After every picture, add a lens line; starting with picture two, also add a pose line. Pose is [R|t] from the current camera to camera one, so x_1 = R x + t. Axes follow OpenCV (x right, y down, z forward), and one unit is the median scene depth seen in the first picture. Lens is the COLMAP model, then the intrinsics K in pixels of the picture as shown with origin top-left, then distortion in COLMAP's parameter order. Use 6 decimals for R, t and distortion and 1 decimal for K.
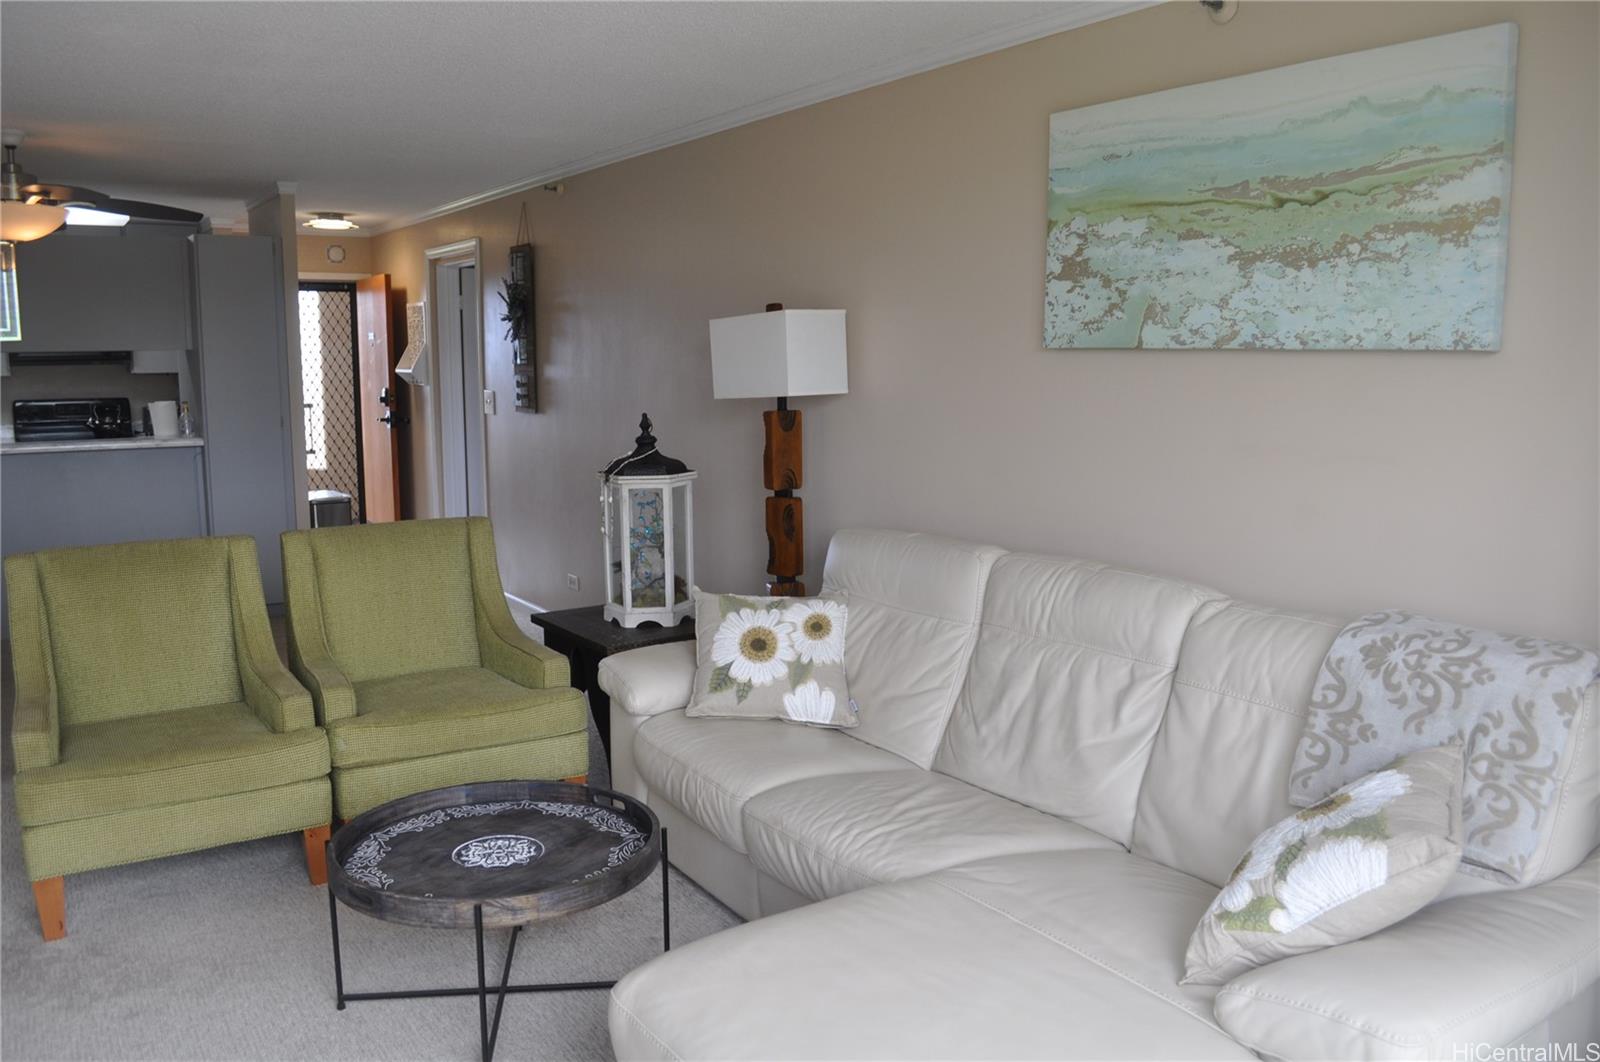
lens RADIAL K [[1226.1, 0, 799.9], [0, 1226.1, 531.0], [0, 0, 1]] dist [-0.077119, -0.012698]
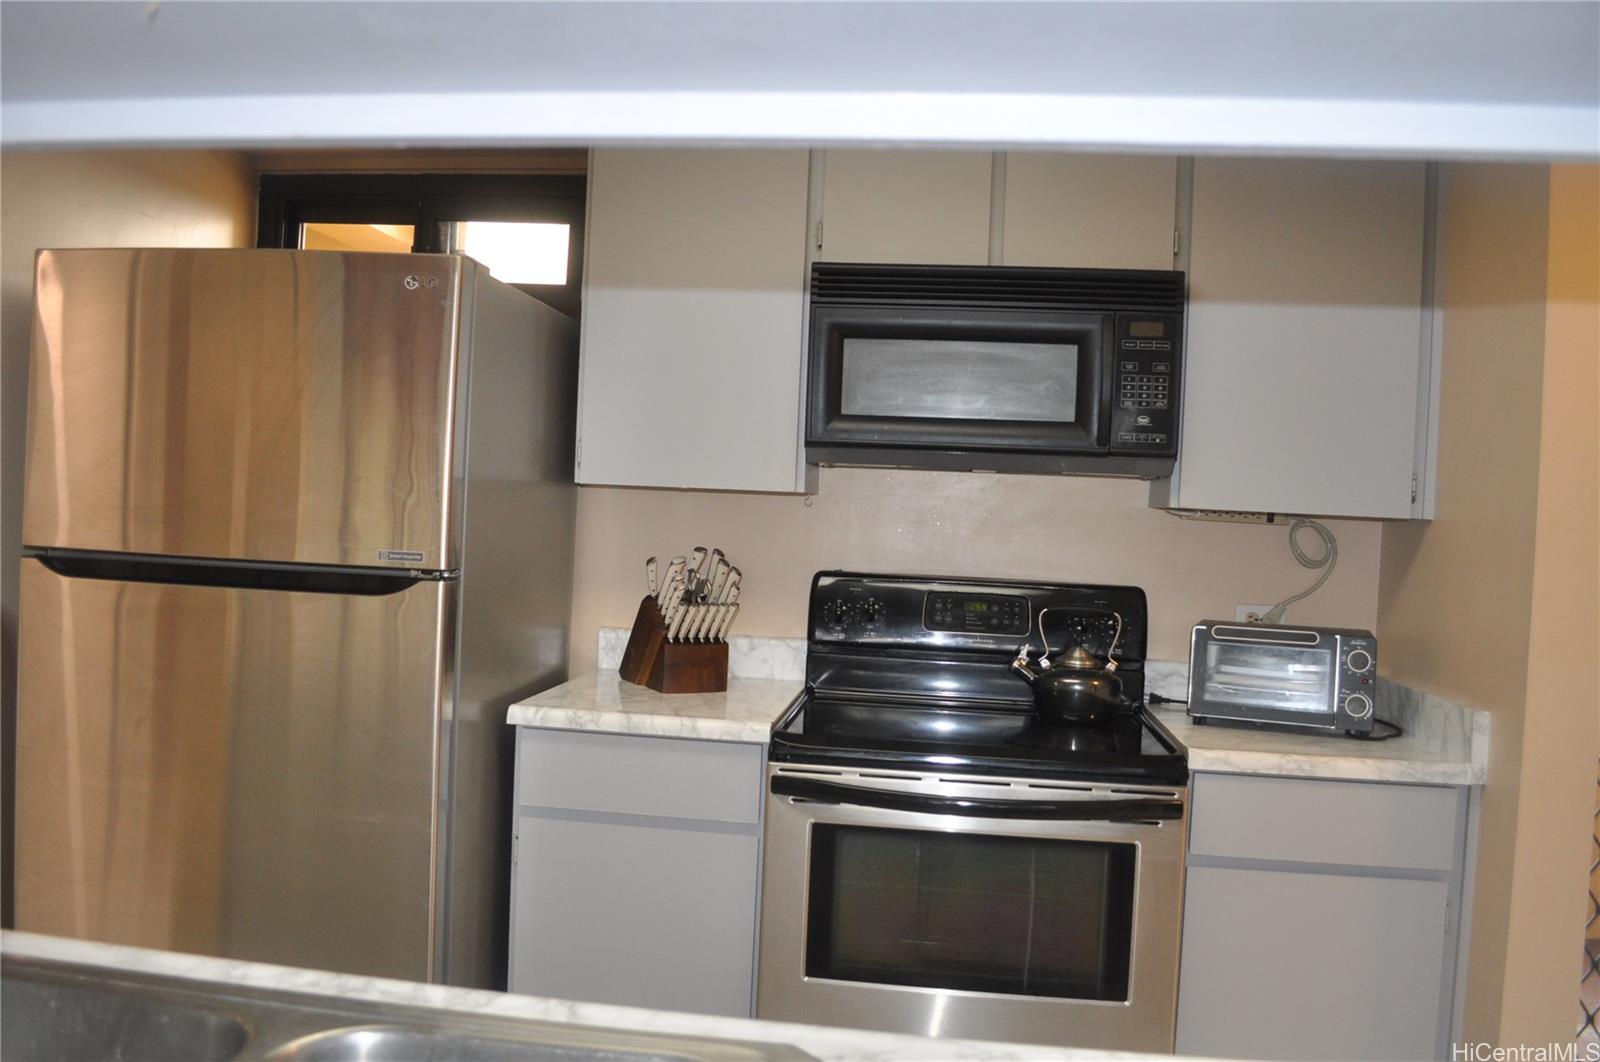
lens RADIAL K [[1226.1, 0, 800.4], [0, 1226.1, 529.3], [0, 0, 1]] dist [-0.077119, -0.012698]
pose [[0.751017, 0.049261, -0.658443, -0.435509], [-0.138474, 0.986787, -0.084118, -0.090240], [0.645599, 0.154351, 0.747916, 0.724553]]
